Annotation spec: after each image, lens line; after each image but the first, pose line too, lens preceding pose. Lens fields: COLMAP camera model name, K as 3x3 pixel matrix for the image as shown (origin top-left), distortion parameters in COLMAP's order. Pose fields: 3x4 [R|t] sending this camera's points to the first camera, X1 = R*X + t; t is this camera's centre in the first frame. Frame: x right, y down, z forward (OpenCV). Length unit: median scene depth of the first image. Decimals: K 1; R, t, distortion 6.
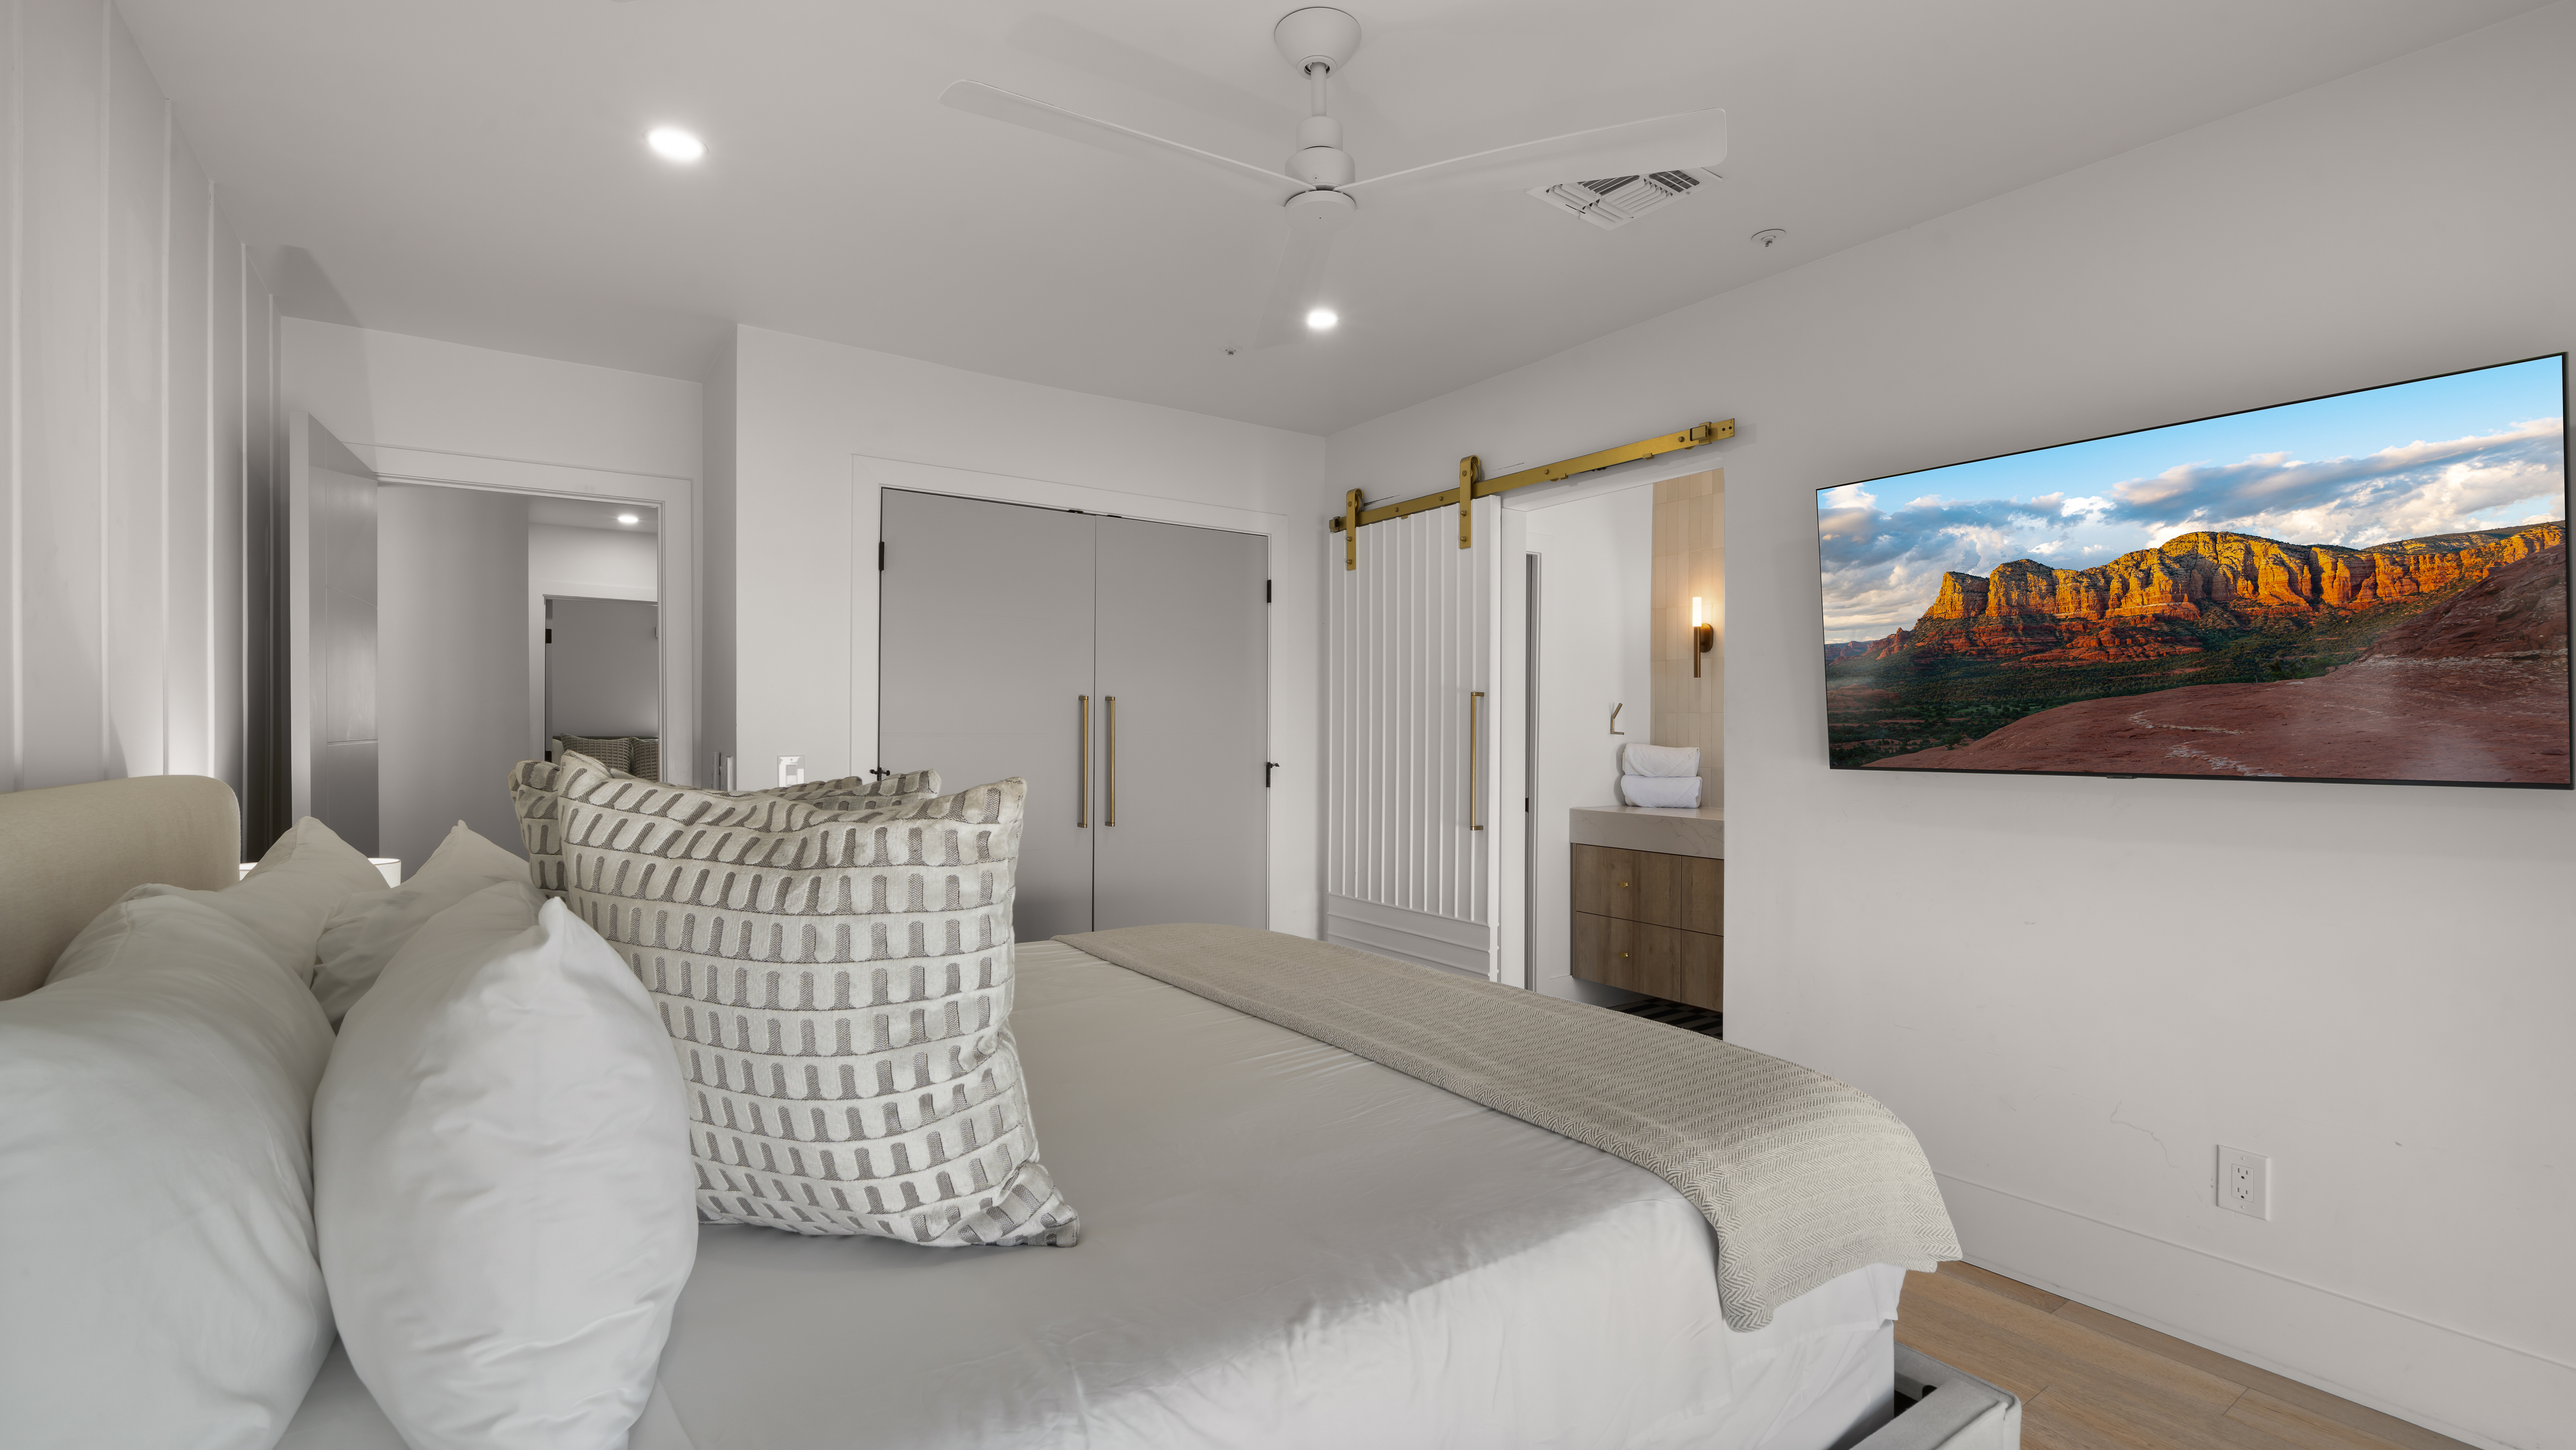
lens RADIAL K [[1100.7, 0, 1285.7], [0, 1100.7, 738.4], [0, 0, 1]] dist [-0.000087, 0.000086]
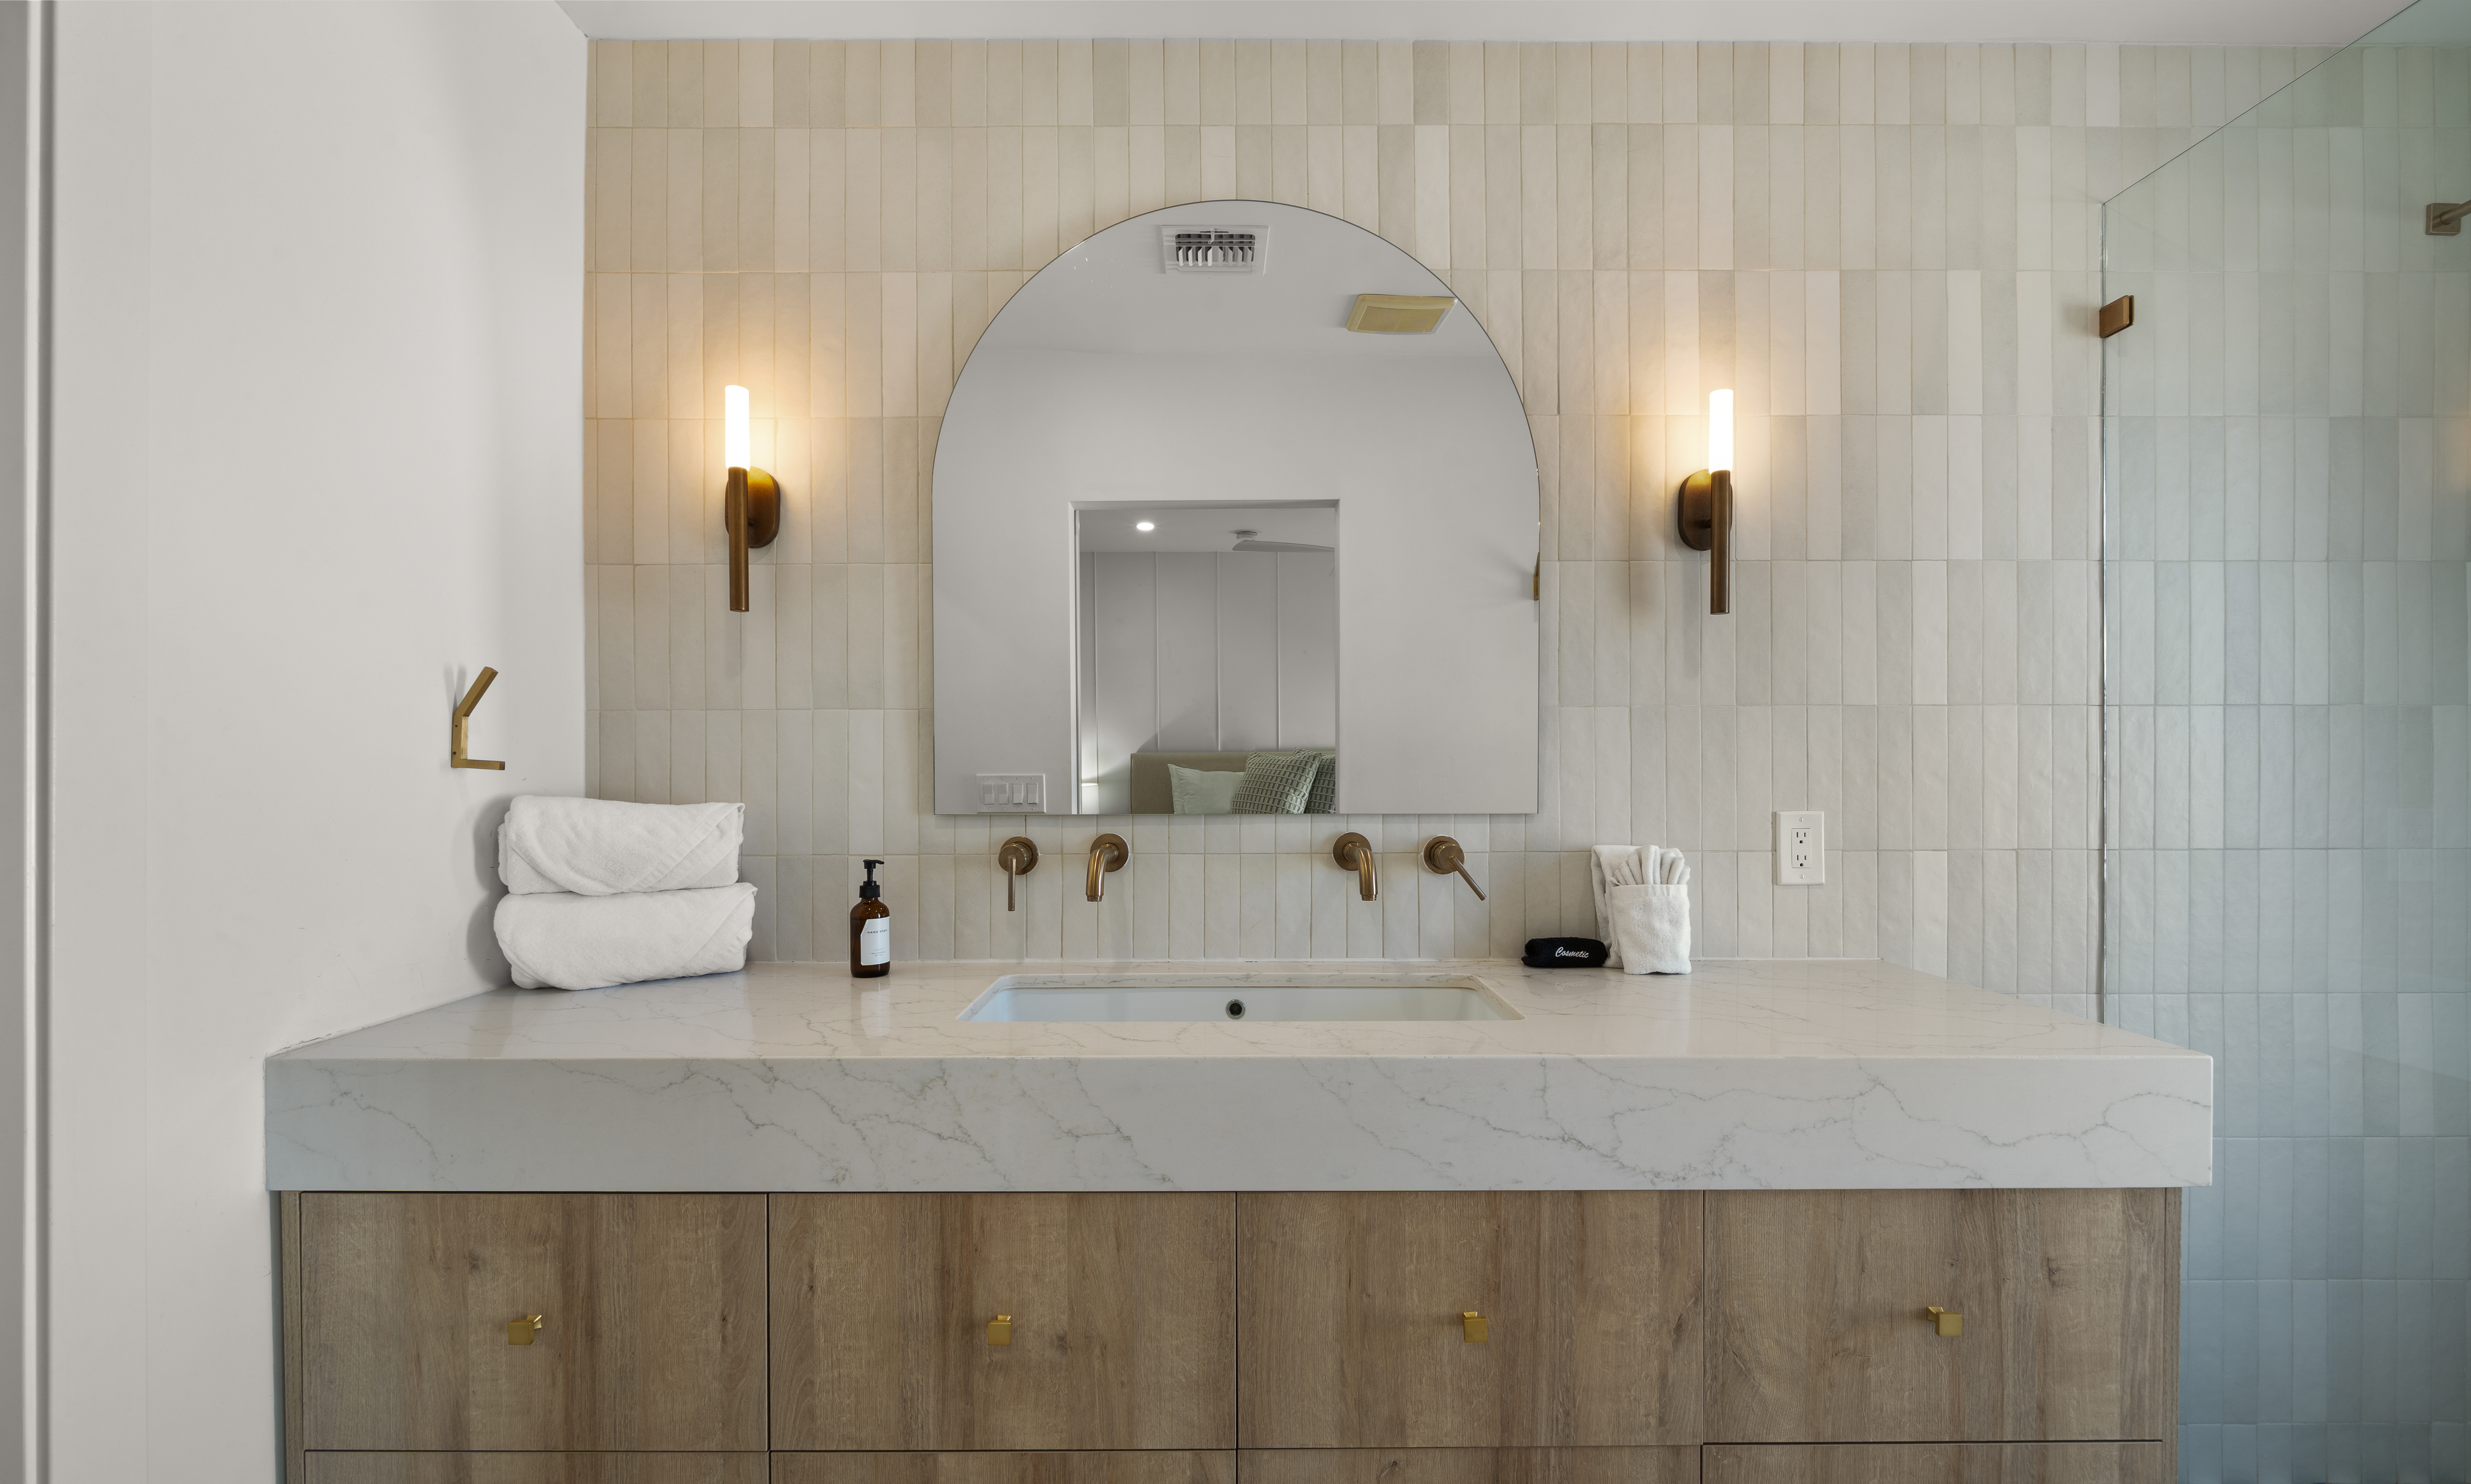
lens RADIAL K [[1001.4, 0, 1235.1], [0, 1001.4, 782.4], [0, 0, 1]] dist [-0.006394, -0.000013]
pose [[0.570481, -0.010173, 0.821248, 0.193417], [0.006990, 0.999947, 0.007530, -0.000192], [-0.821281, 0.001445, 0.570522, 0.668732]]
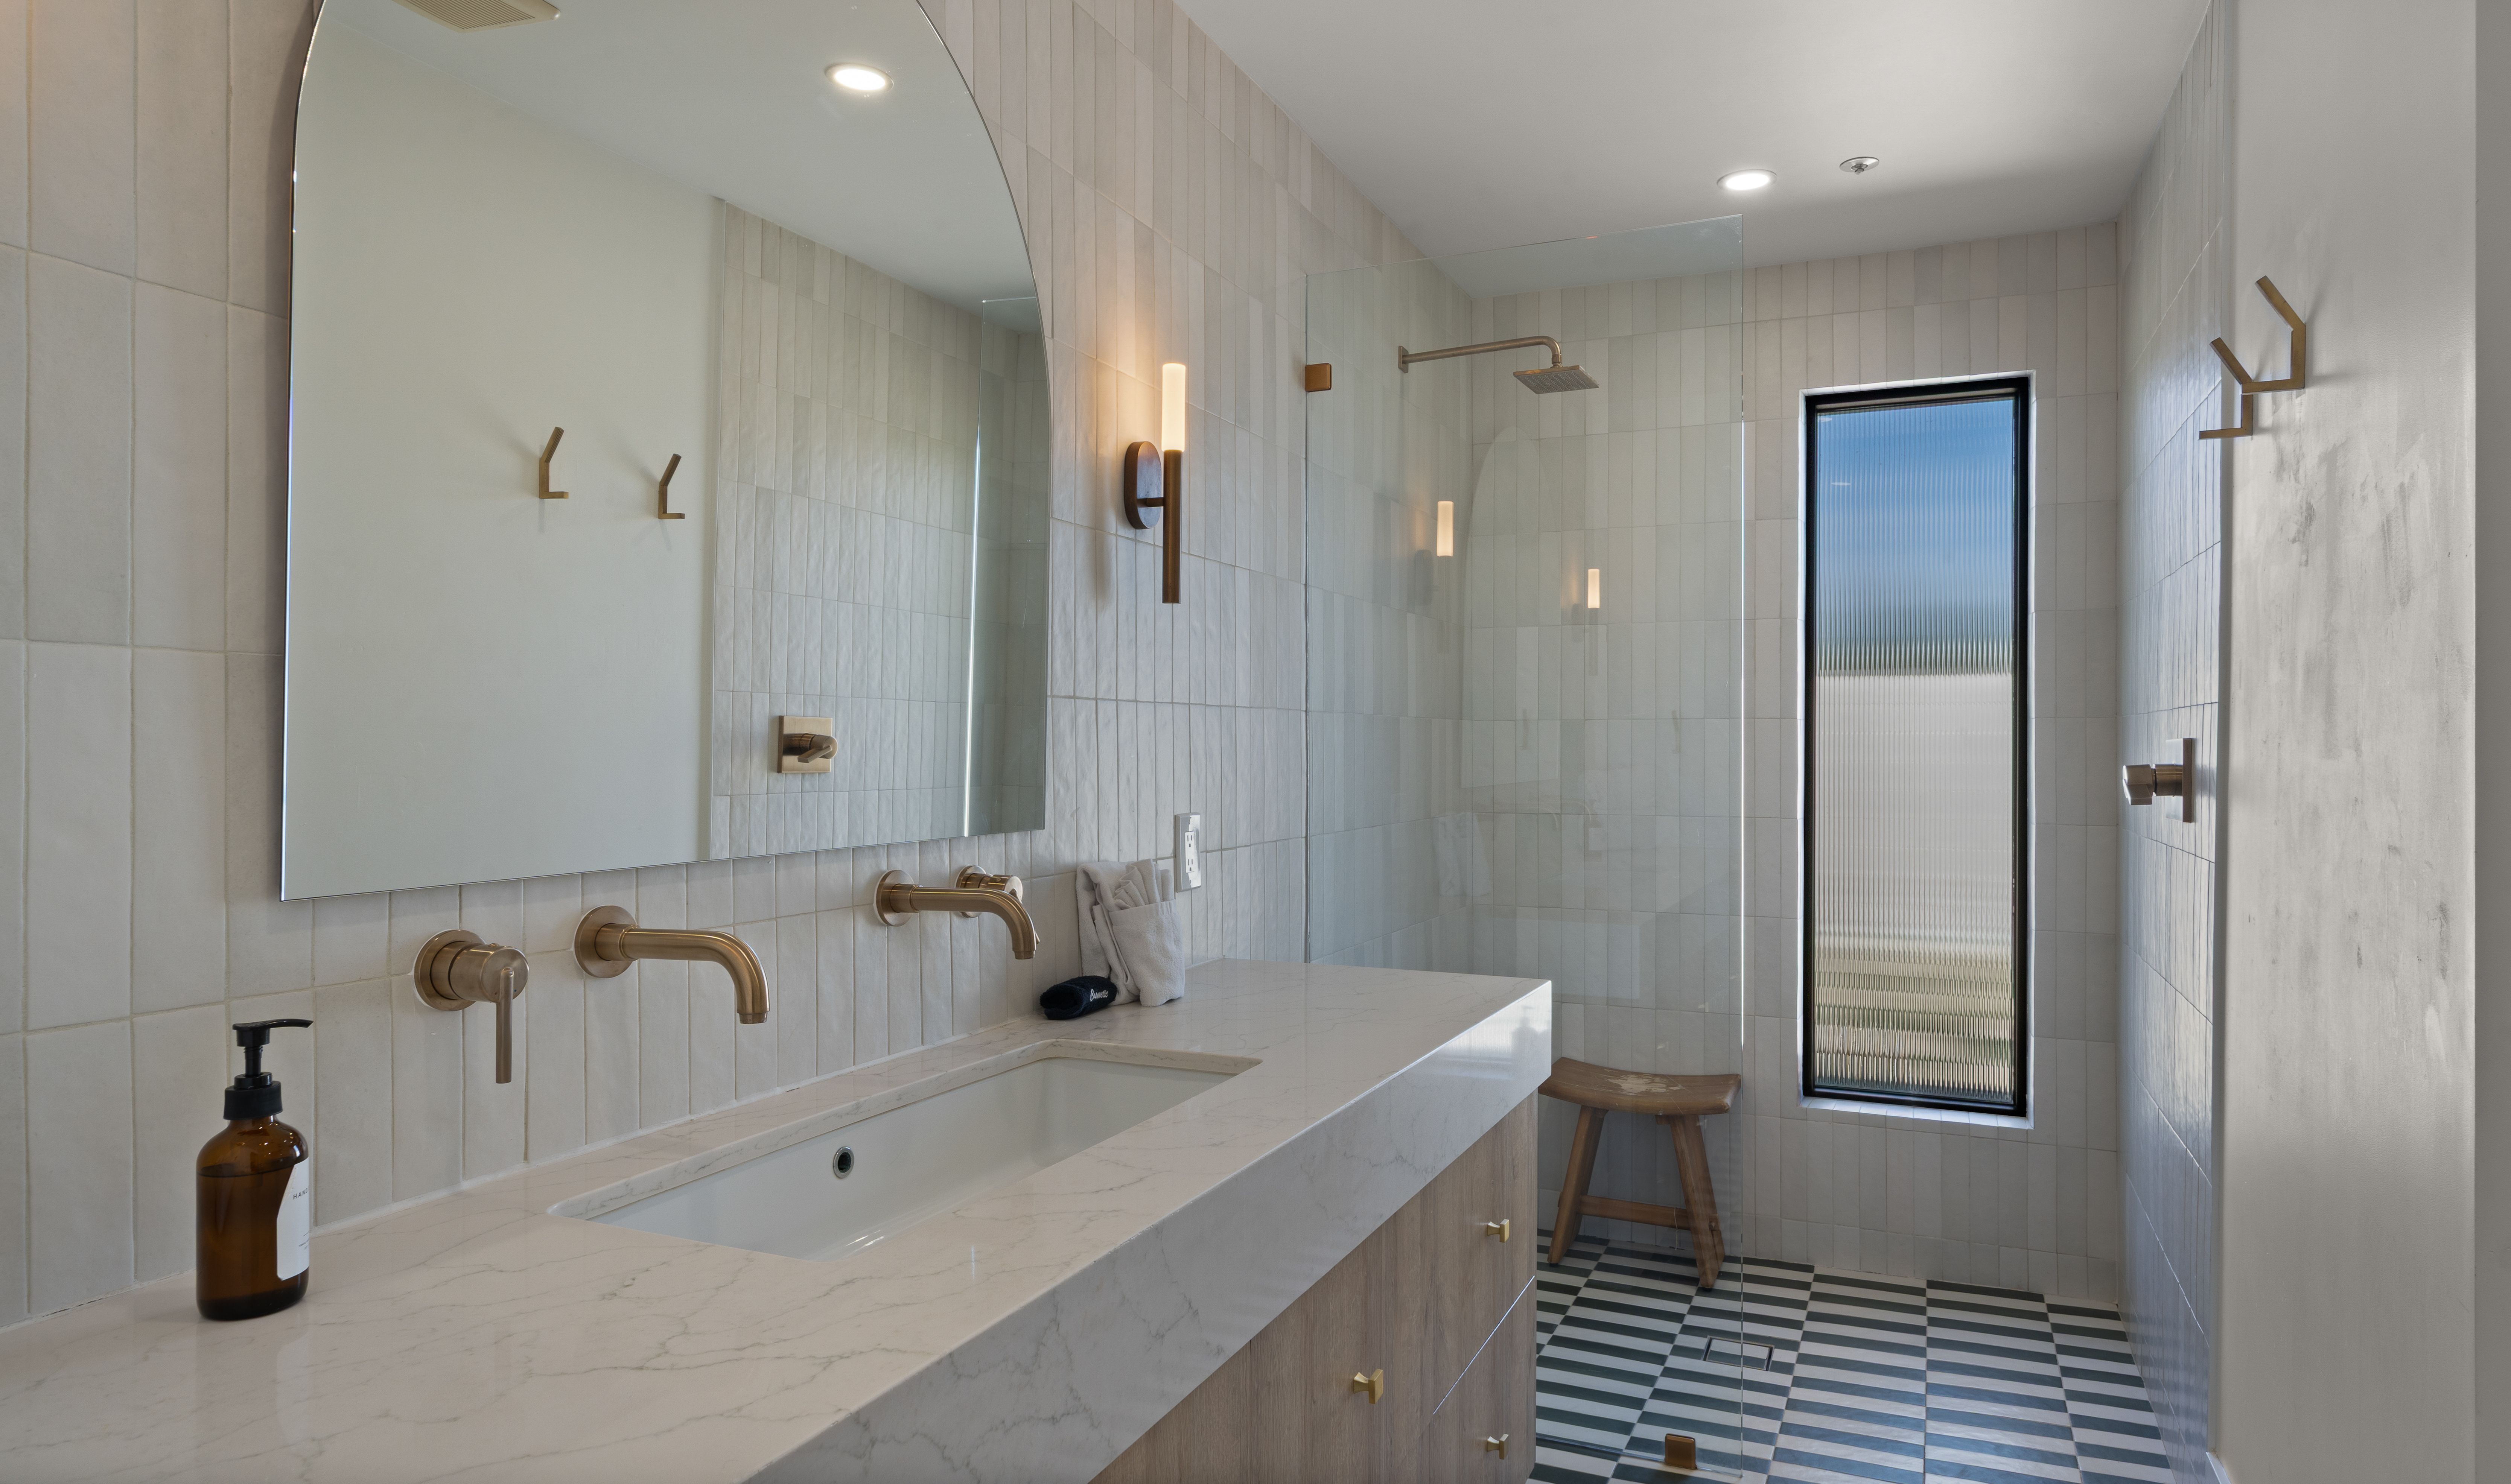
lens RADIAL K [[1502.9, 0, 1256.3], [0, 1502.9, 745.2], [0, 0, 1]] dist [-0.007010, 0.000461]
pose [[-0.527395, 0.000556, 0.849620, 0.154222], [0.005569, 0.999981, 0.002802, -0.009998], [-0.849602, 0.006209, -0.527388, 0.940709]]
